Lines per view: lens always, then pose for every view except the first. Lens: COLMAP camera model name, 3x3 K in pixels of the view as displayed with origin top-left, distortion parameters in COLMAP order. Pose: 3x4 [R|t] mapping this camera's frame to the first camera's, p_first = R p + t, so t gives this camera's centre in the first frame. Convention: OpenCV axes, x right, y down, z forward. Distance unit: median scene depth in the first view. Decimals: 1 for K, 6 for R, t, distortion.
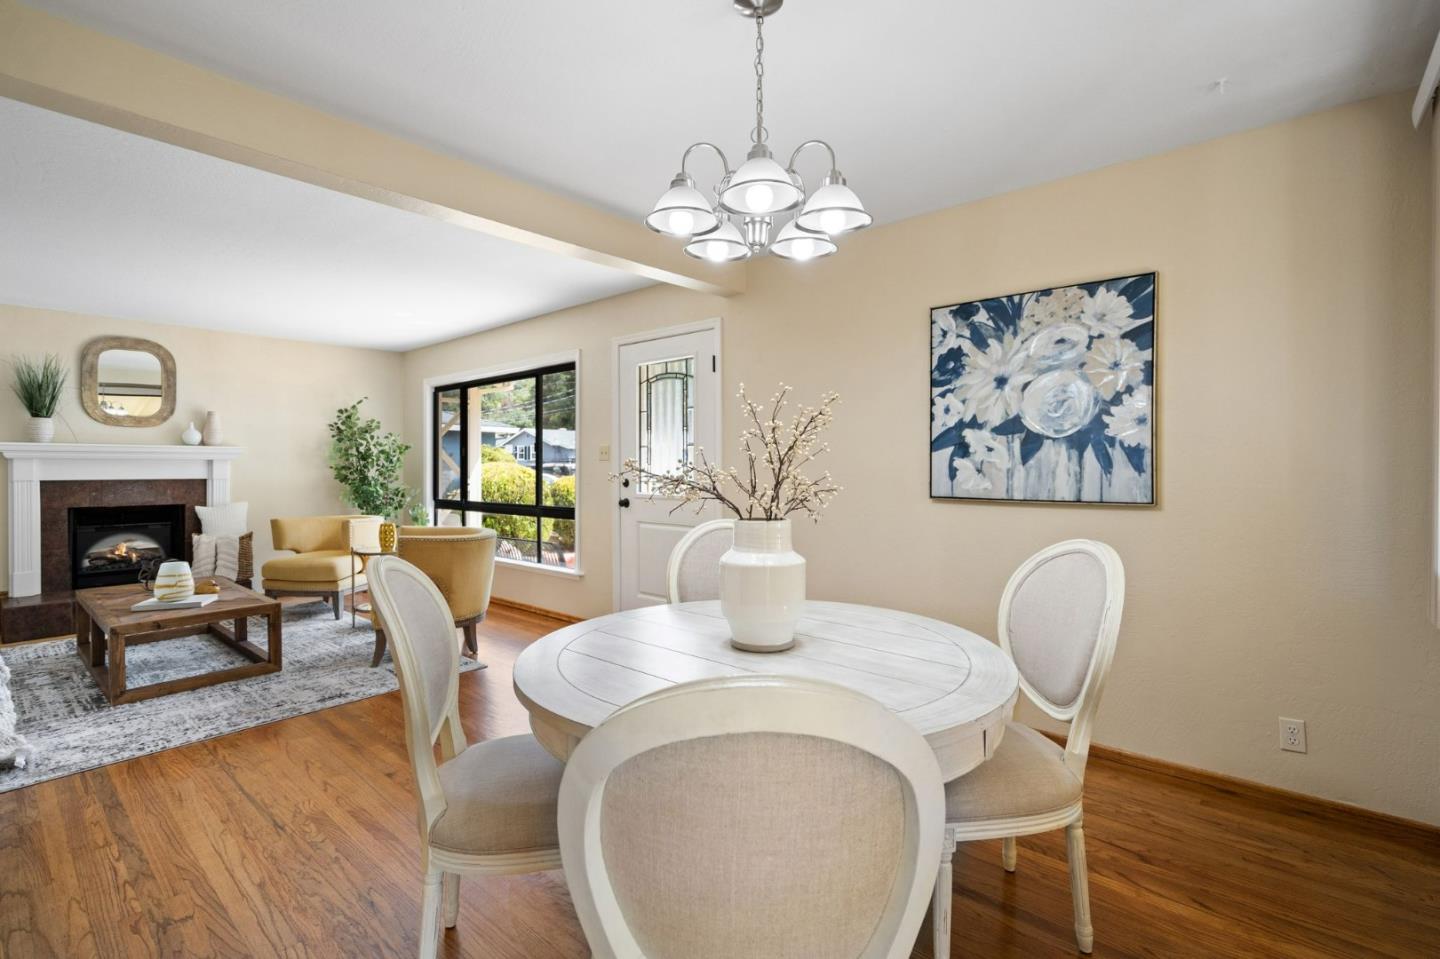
lens RADIAL K [[658.9, 0, 723.3], [0, 658.9, 474.4], [0, 0, 1]] dist [0.002267, 0.000969]
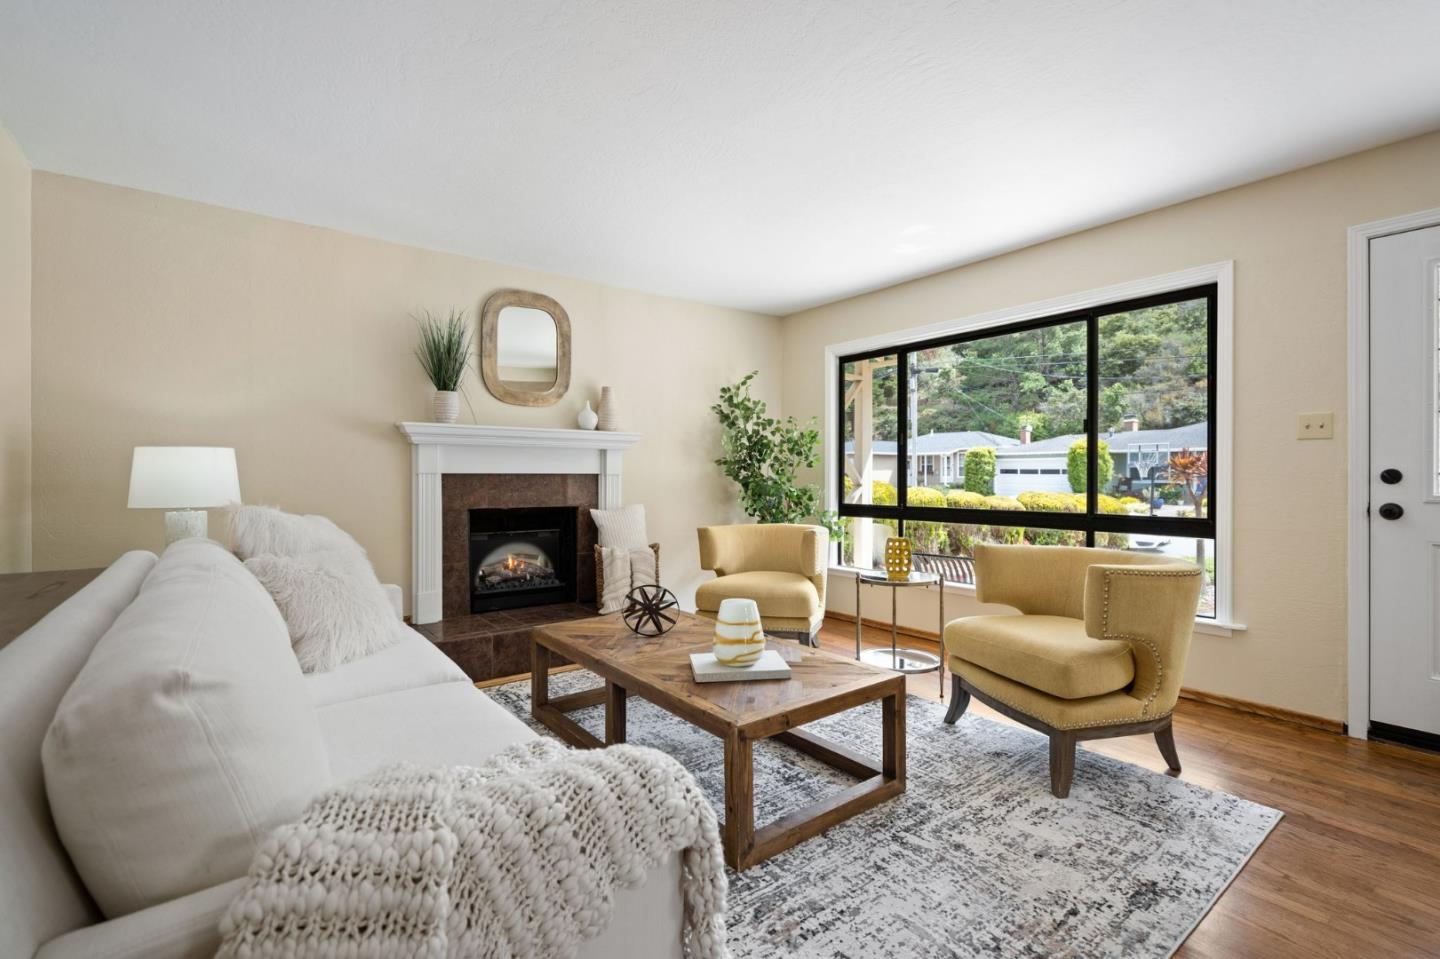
lens RADIAL K [[650.3, 0, 729.6], [0, 650.3, 480.1], [0, 0, 1]] dist [0.000959, 0.000053]
pose [[0.982209, 0.003096, -0.187765, -0.522645], [-0.003879, 0.999985, -0.003803, 0.017466], [0.187751, 0.004464, 0.982207, 0.293456]]
